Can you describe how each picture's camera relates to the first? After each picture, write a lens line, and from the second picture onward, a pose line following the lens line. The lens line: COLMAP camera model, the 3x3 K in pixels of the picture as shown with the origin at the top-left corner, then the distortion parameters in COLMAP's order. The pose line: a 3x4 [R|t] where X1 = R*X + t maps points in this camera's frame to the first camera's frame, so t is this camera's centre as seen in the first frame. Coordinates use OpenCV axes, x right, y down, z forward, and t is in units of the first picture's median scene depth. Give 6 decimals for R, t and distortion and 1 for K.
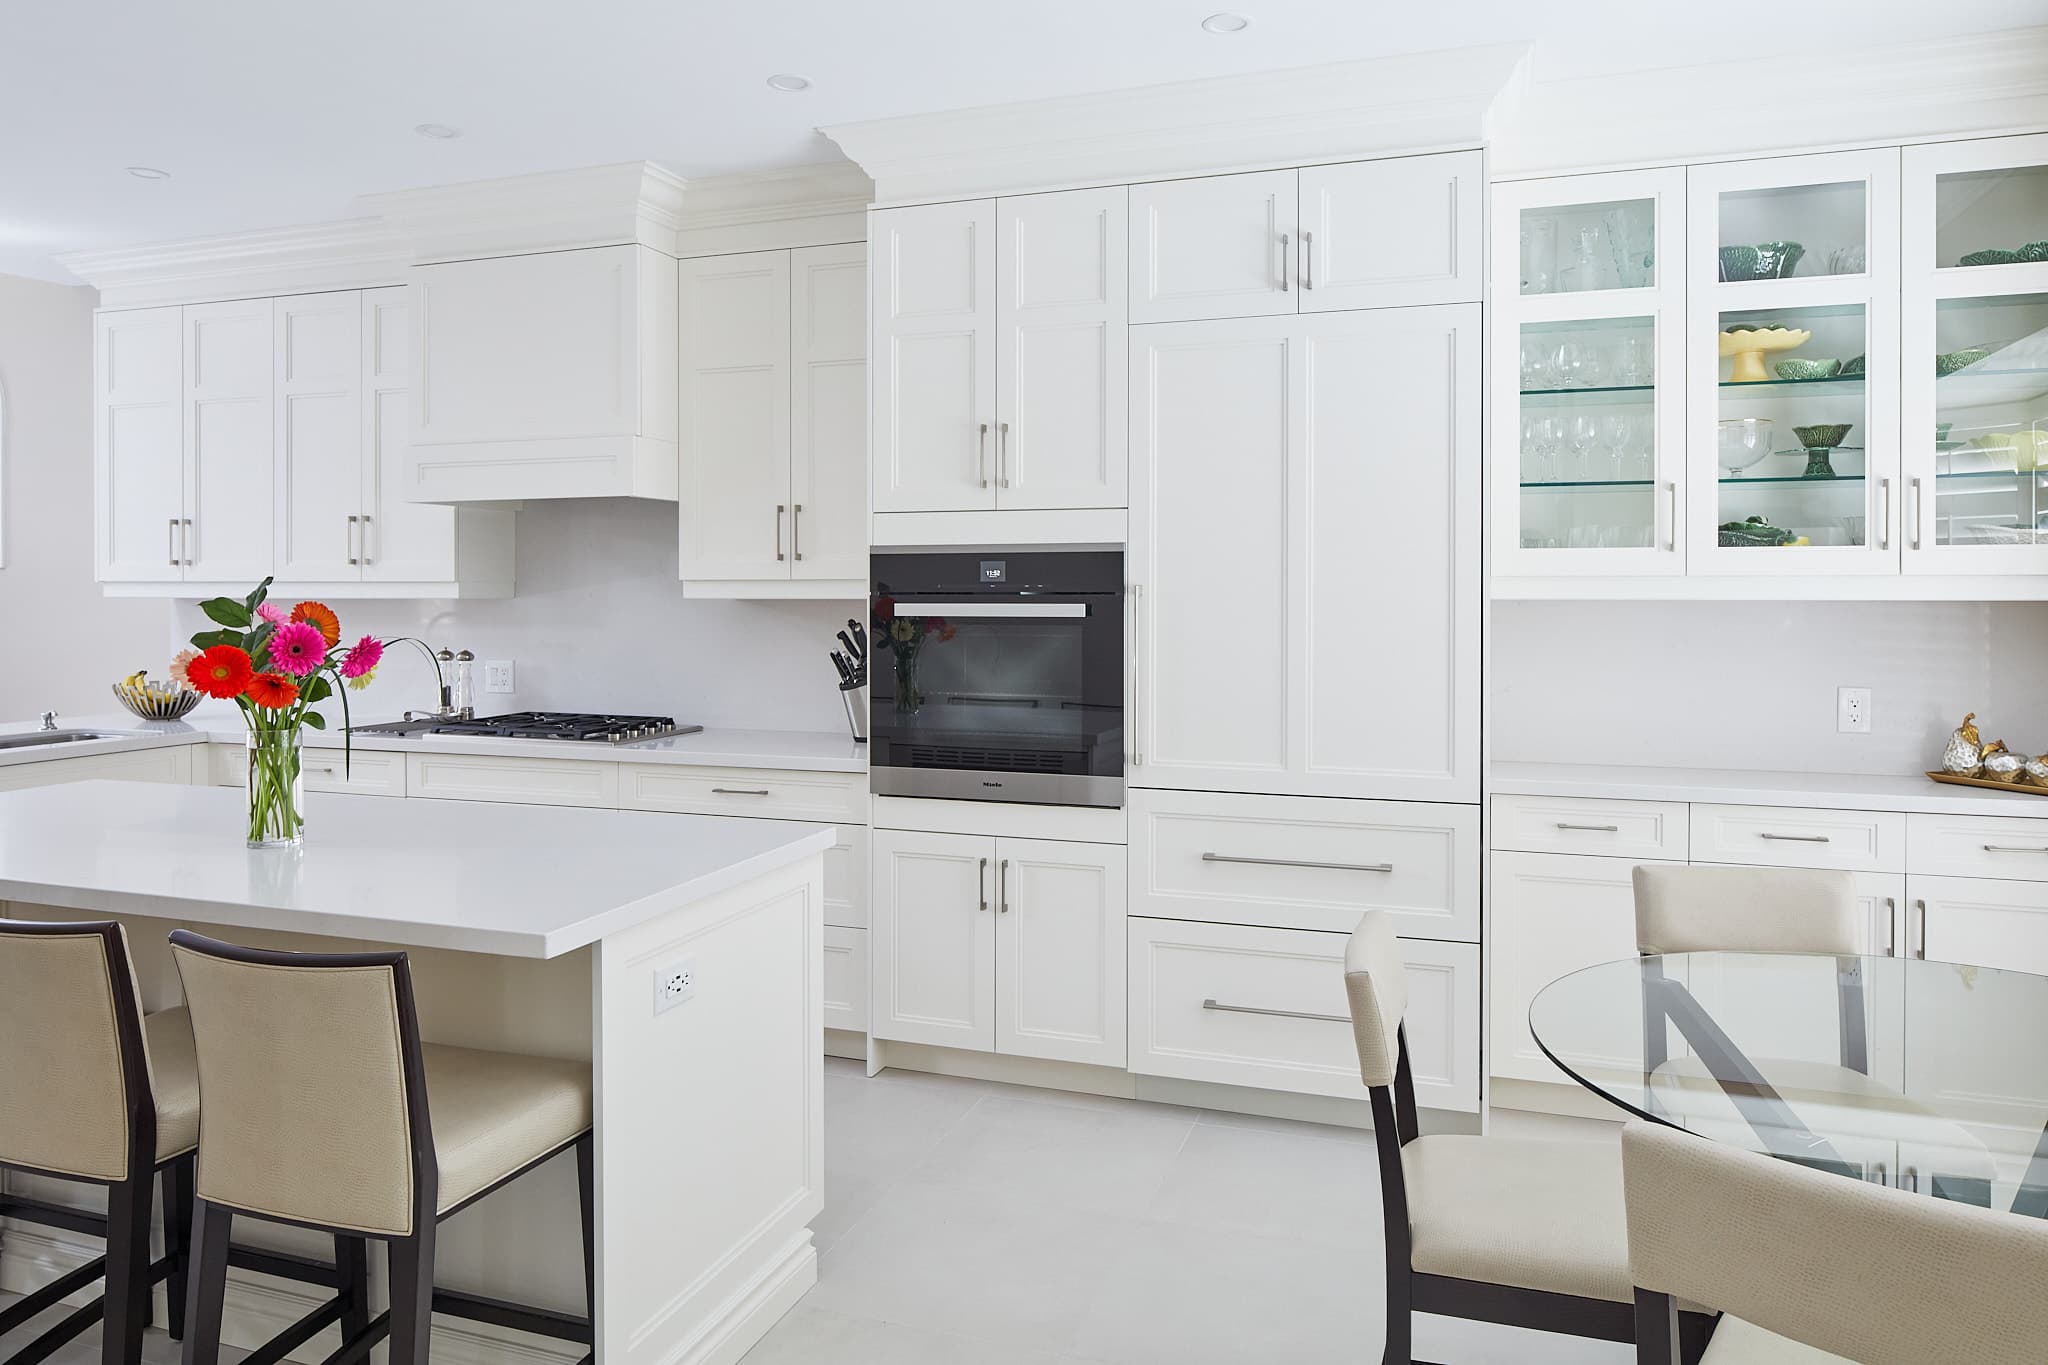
lens RADIAL K [[1389.0, 0, 1025.3], [0, 1389.0, 669.3], [0, 0, 1]] dist [-0.018008, 0.000581]
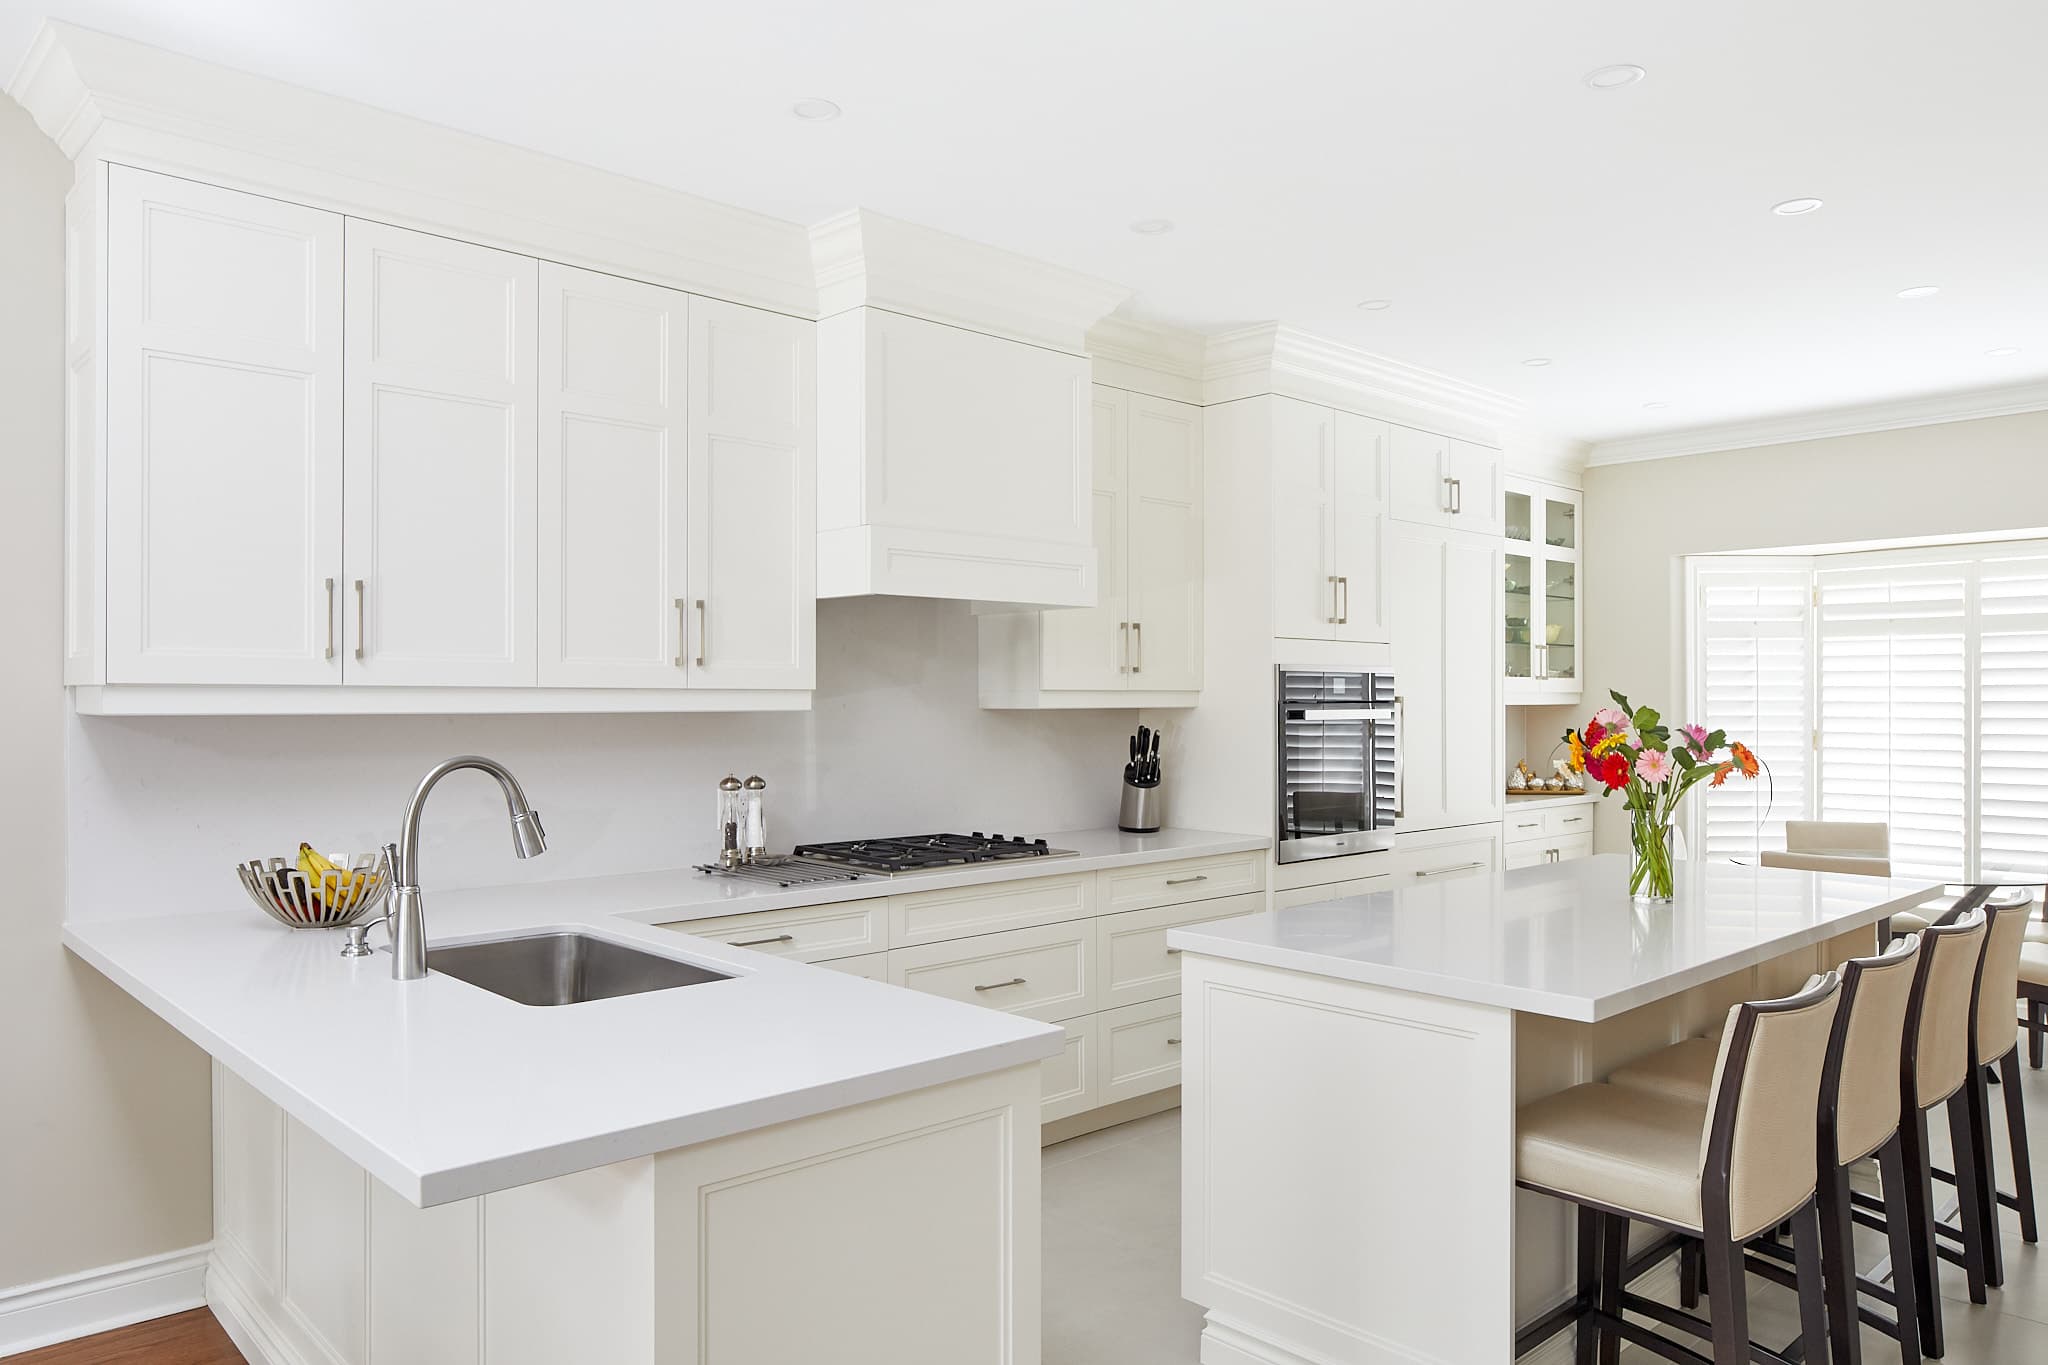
lens RADIAL K [[1389.0, 0, 1019.7], [0, 1389.0, 698.9], [0, 0, 1]] dist [-0.018008, 0.000581]
pose [[0.458571, -0.001131, 0.888657, -1.538156], [0.048352, 0.998550, -0.023680, -0.046768], [-0.887341, 0.053827, 0.457960, 0.749240]]
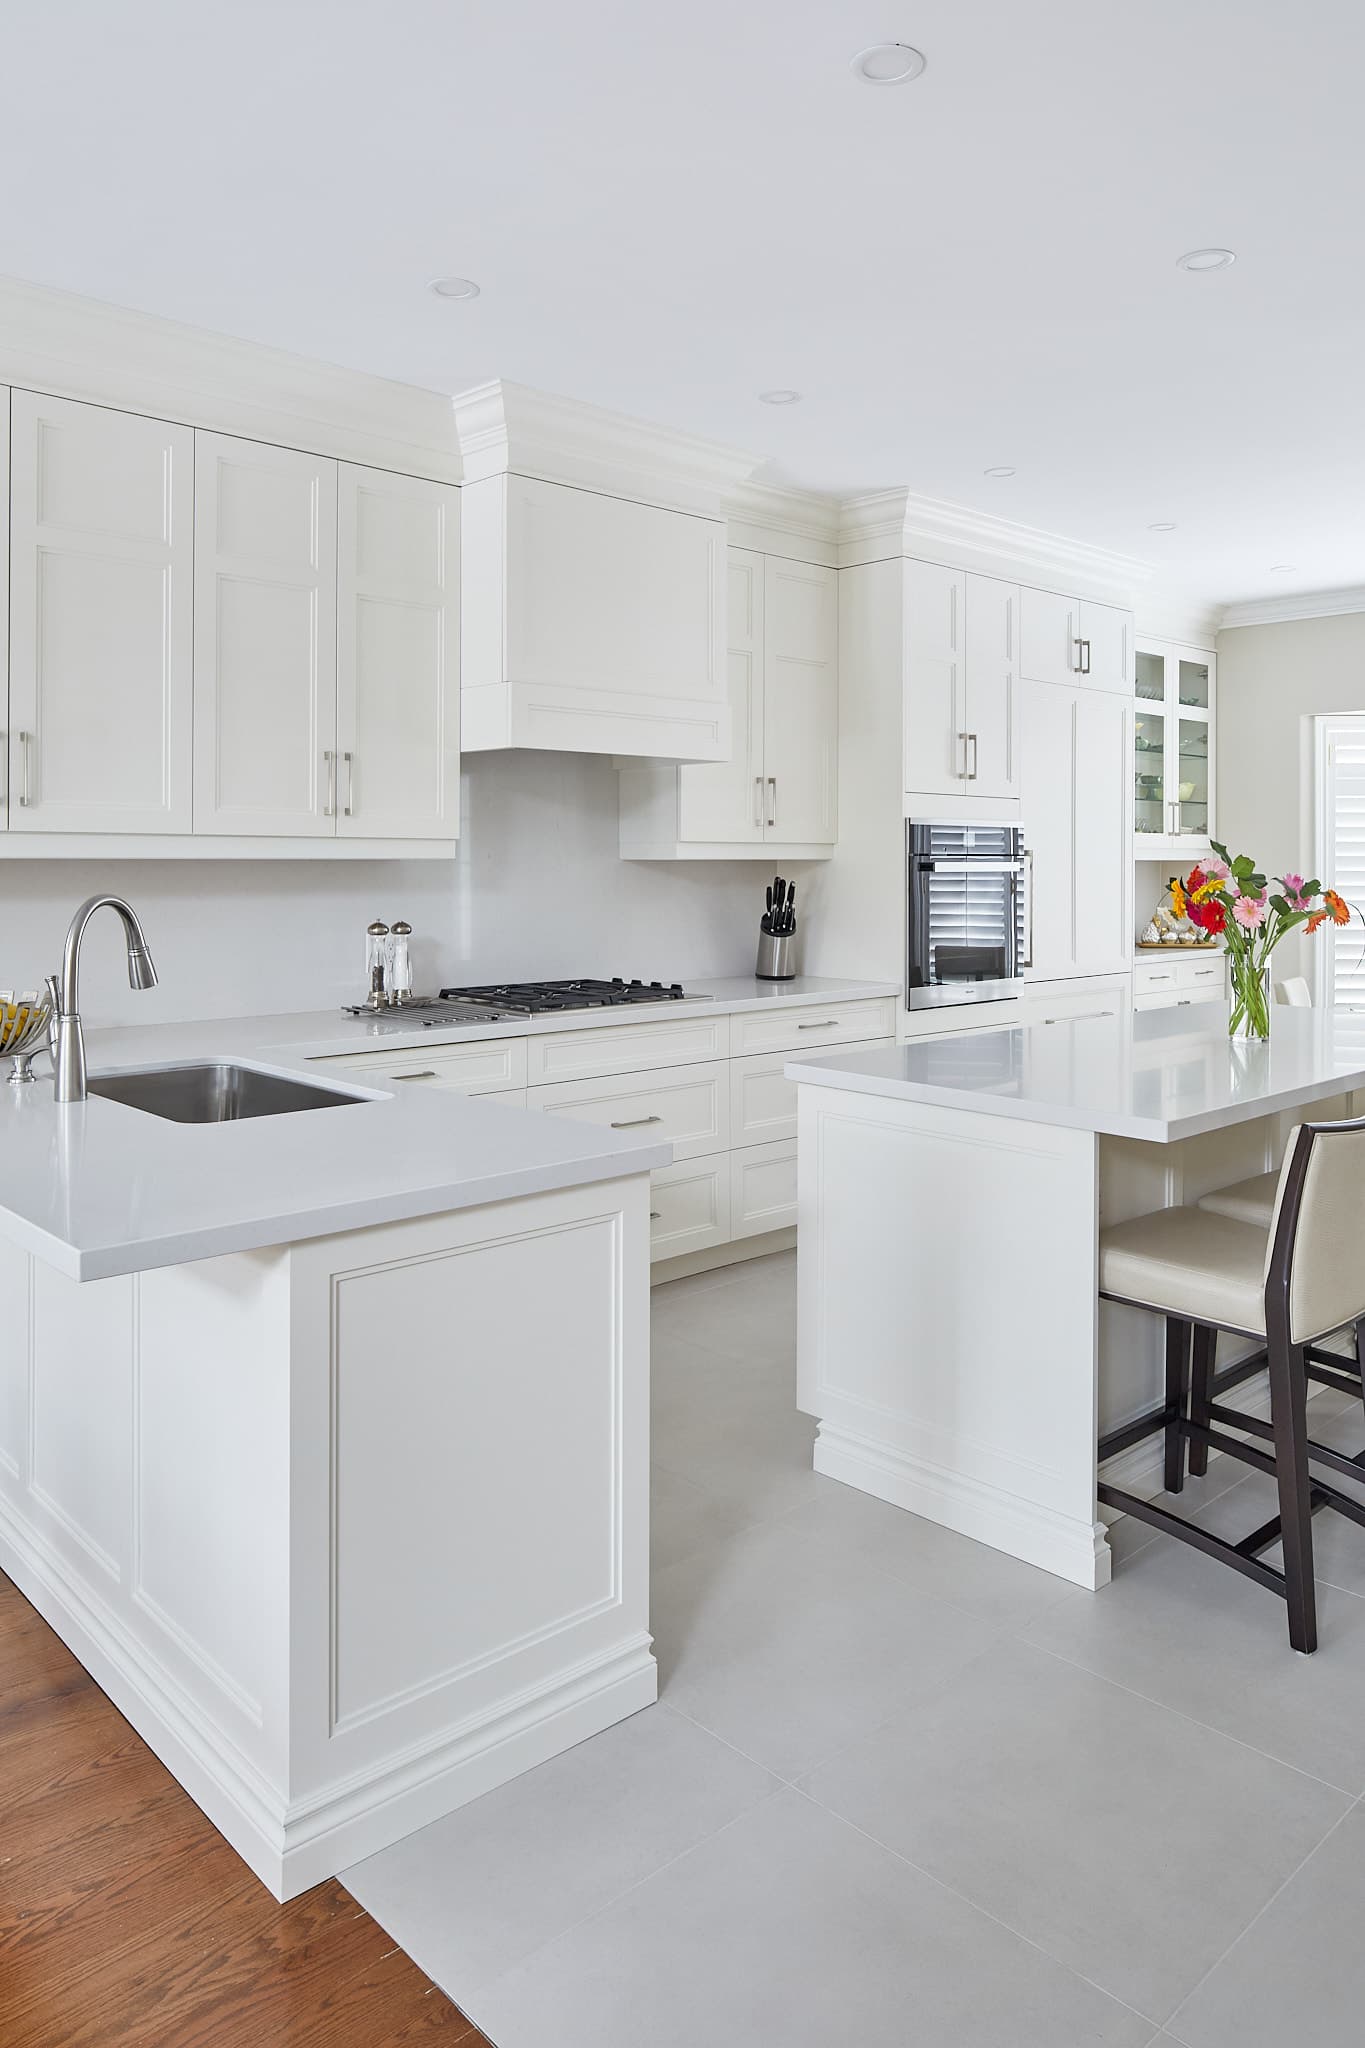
lens RADIAL K [[1389.0, 0, 684.9], [0, 1389.0, 864.6], [0, 0, 1]] dist [-0.018008, 0.000581]
pose [[0.456820, -0.003177, 0.889554, -1.575575], [0.045341, 0.998777, -0.019717, -0.035013], [-0.888403, 0.049340, 0.456405, 0.702948]]
